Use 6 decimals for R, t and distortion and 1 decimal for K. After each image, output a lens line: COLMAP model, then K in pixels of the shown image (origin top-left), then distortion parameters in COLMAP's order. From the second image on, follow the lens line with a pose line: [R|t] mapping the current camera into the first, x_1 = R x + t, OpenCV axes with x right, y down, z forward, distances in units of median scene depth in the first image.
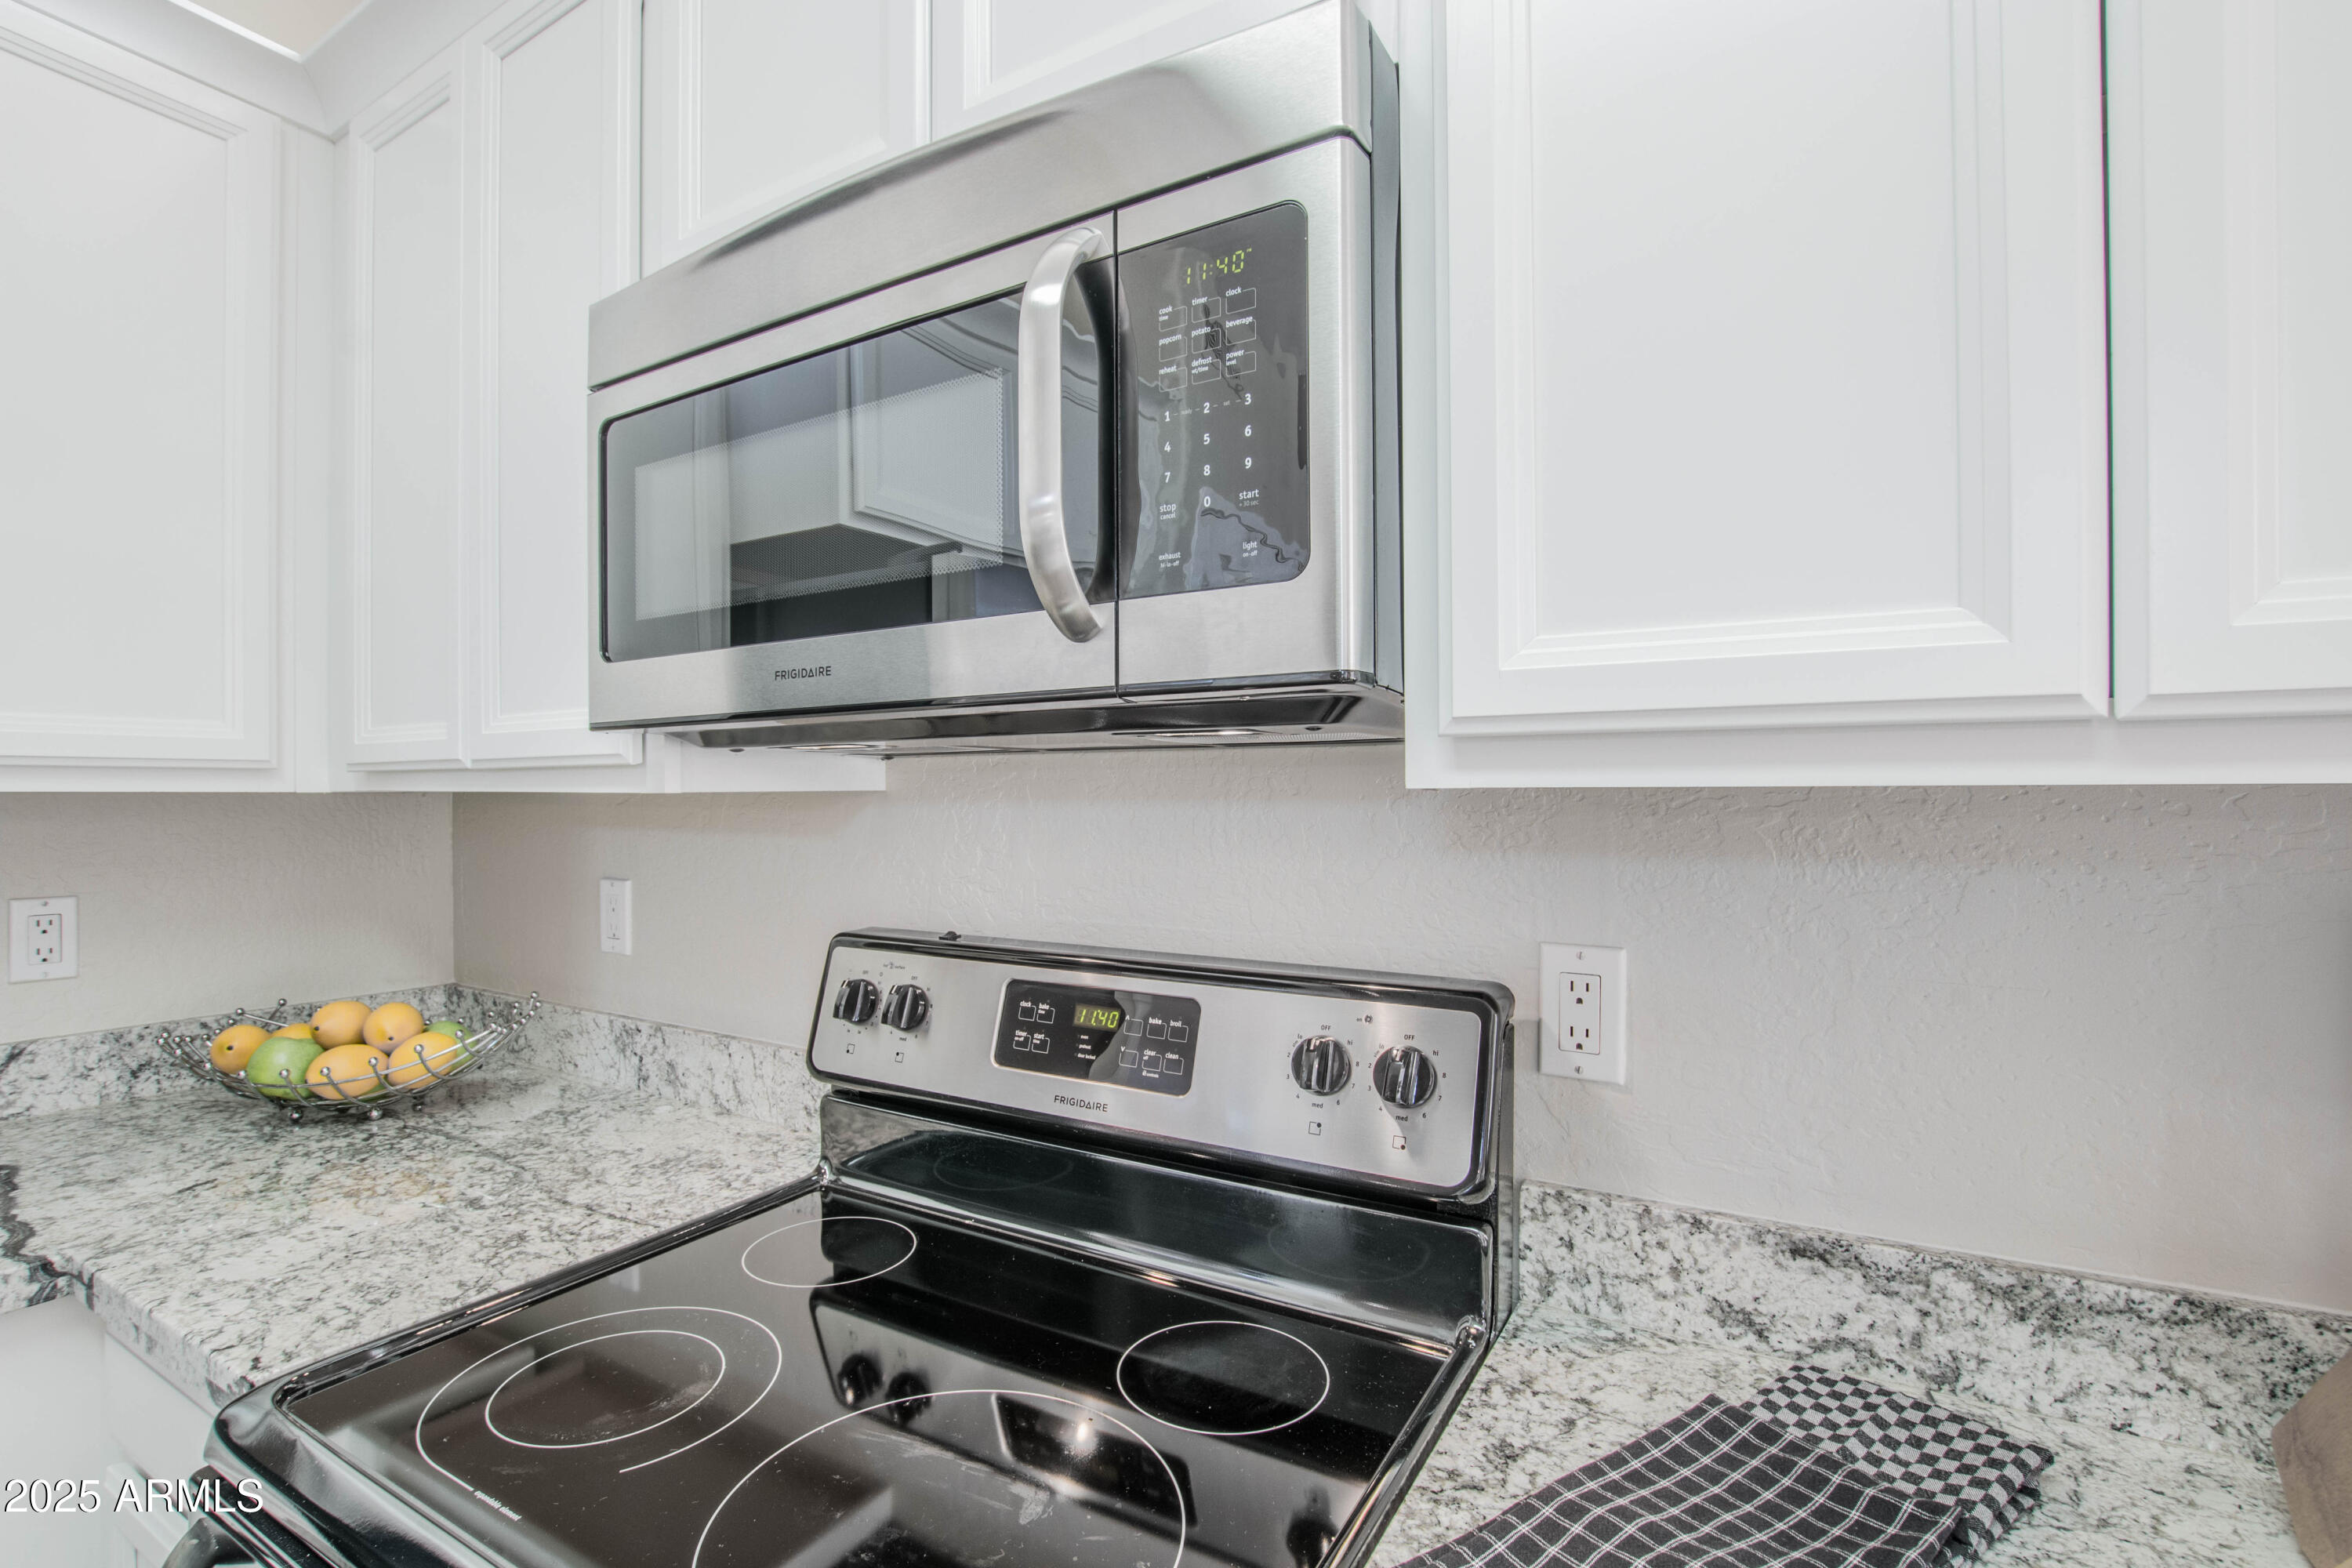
lens RADIAL K [[1078.2, 0, 1179.9], [0, 1078.2, 793.1], [0, 0, 1]] dist [-0.033488, 0.002167]
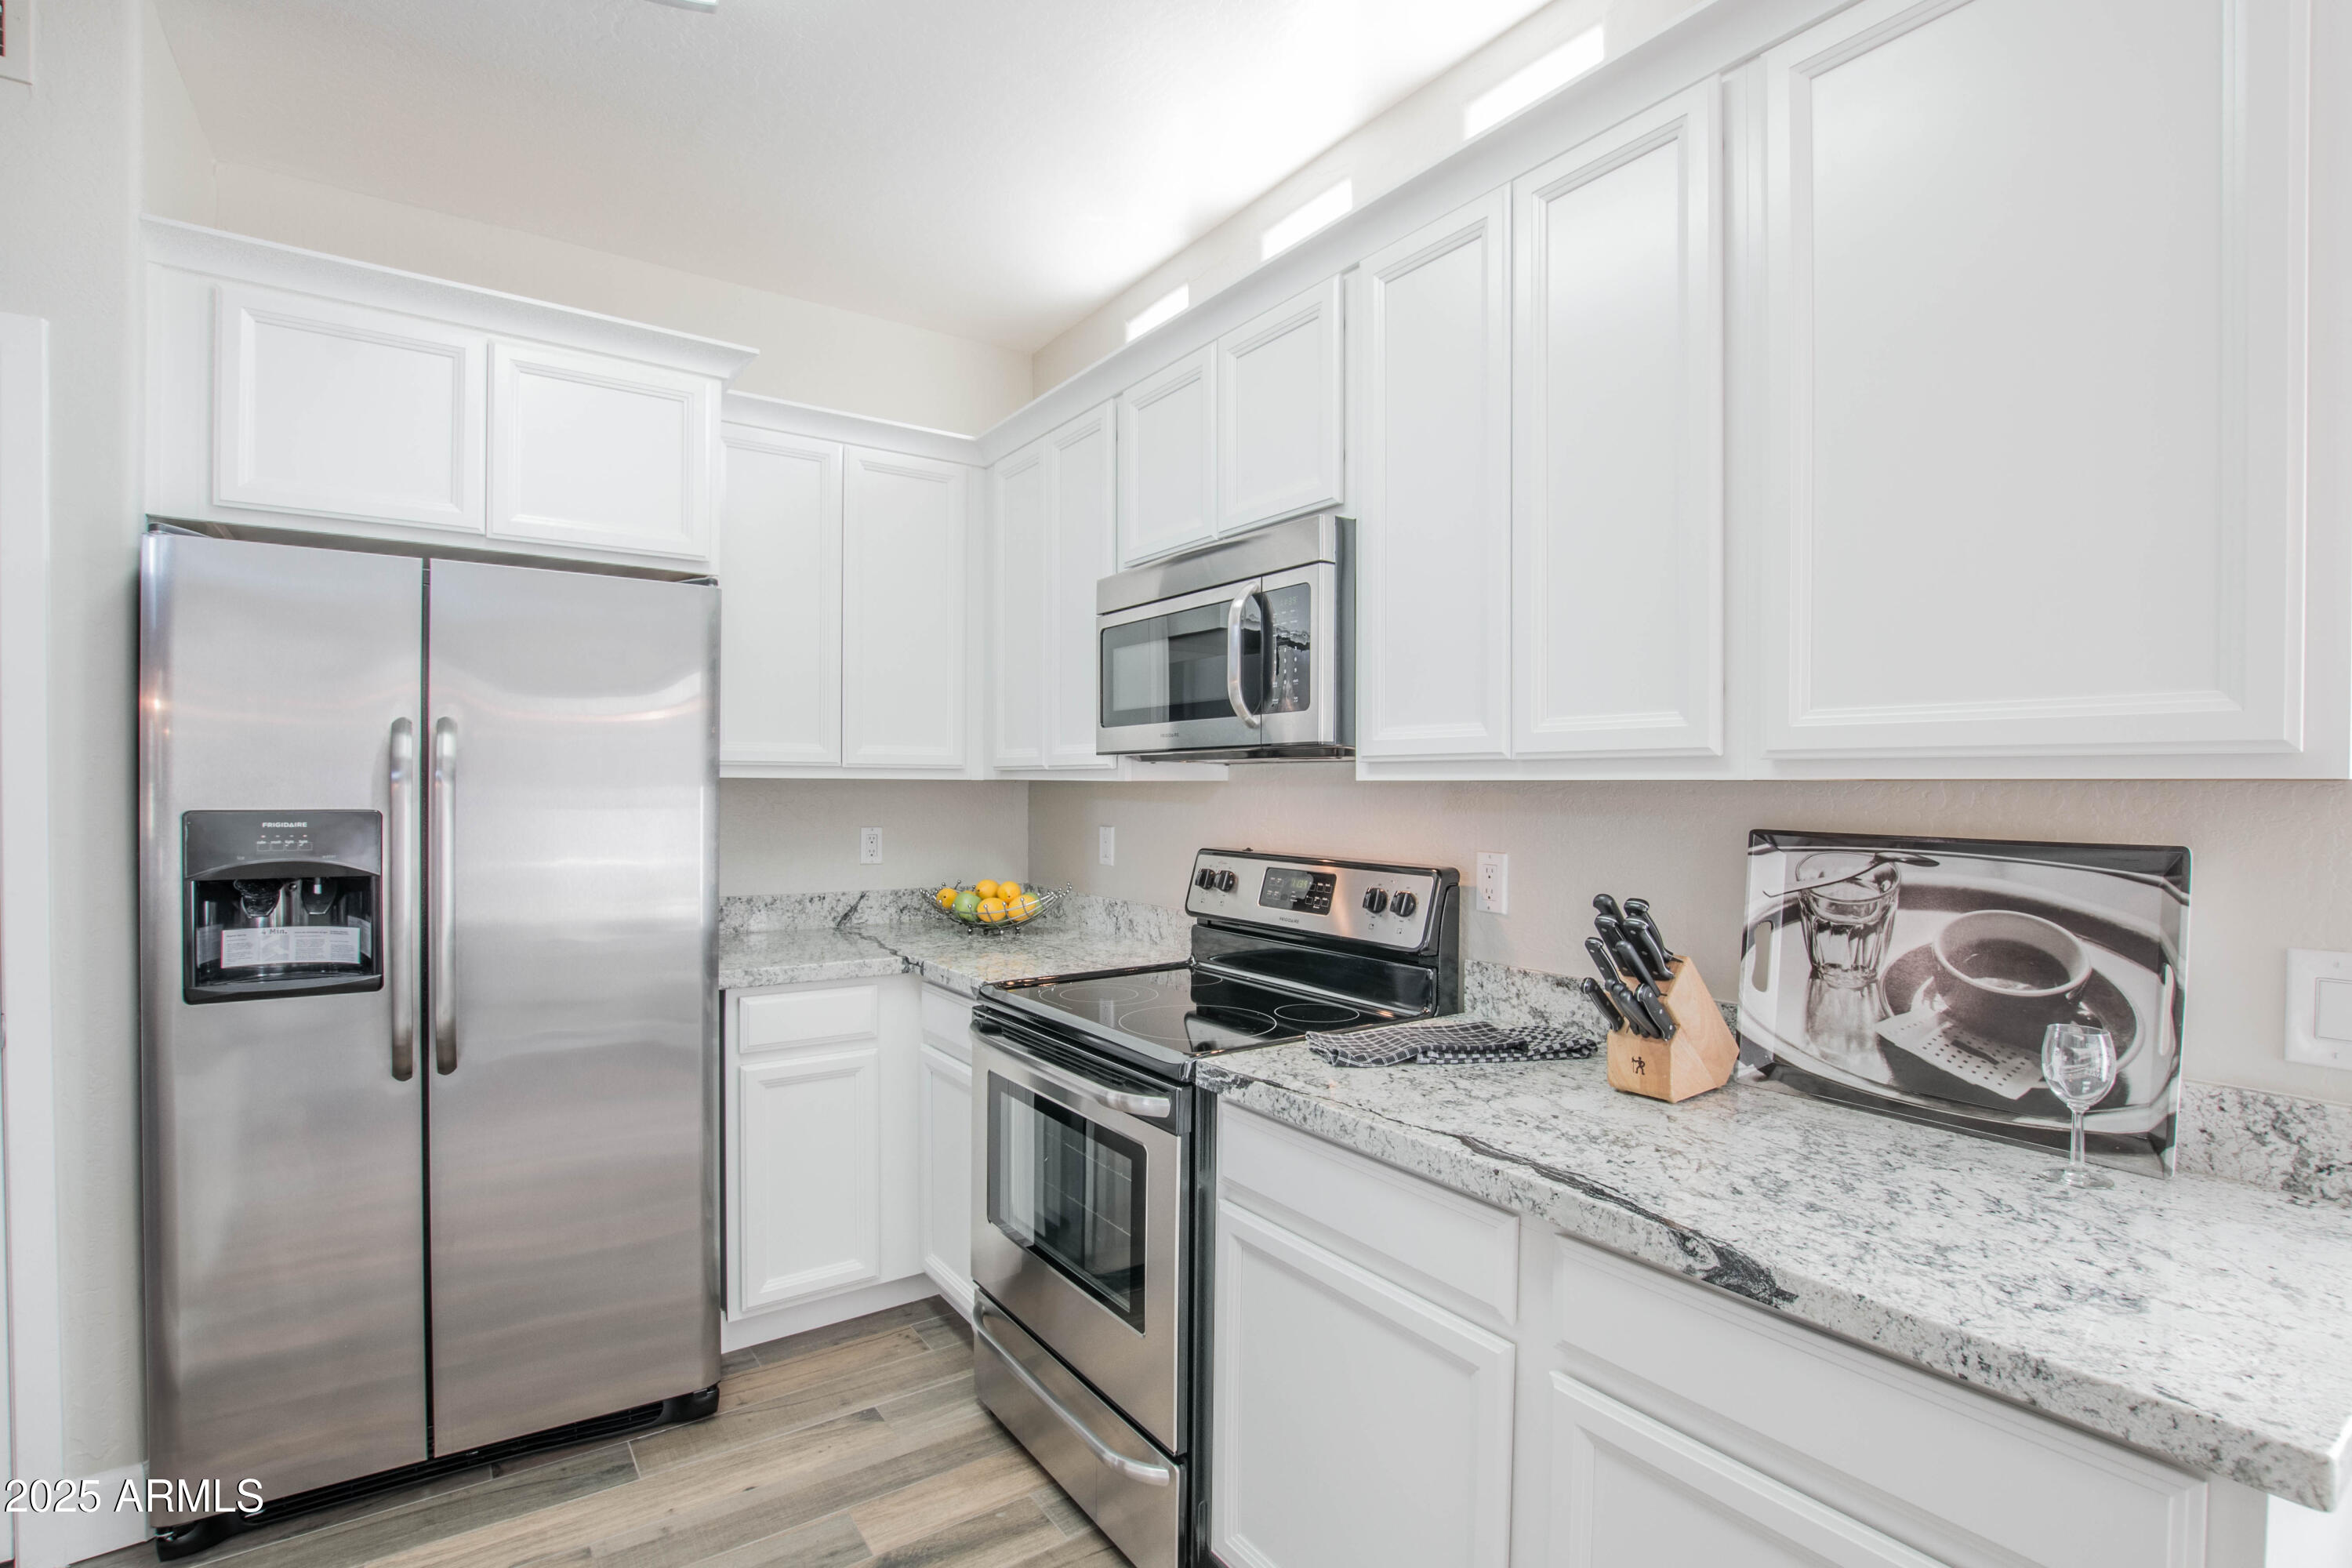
lens RADIAL K [[1078.2, 0, 1172.5], [0, 1078.2, 789.9], [0, 0, 1]] dist [-0.033488, 0.002167]
pose [[0.909521, 0.010324, -0.415529, 0.534391], [-0.008754, 0.999946, 0.005683, 0.005052], [0.415565, -0.001531, 0.909562, -0.993574]]
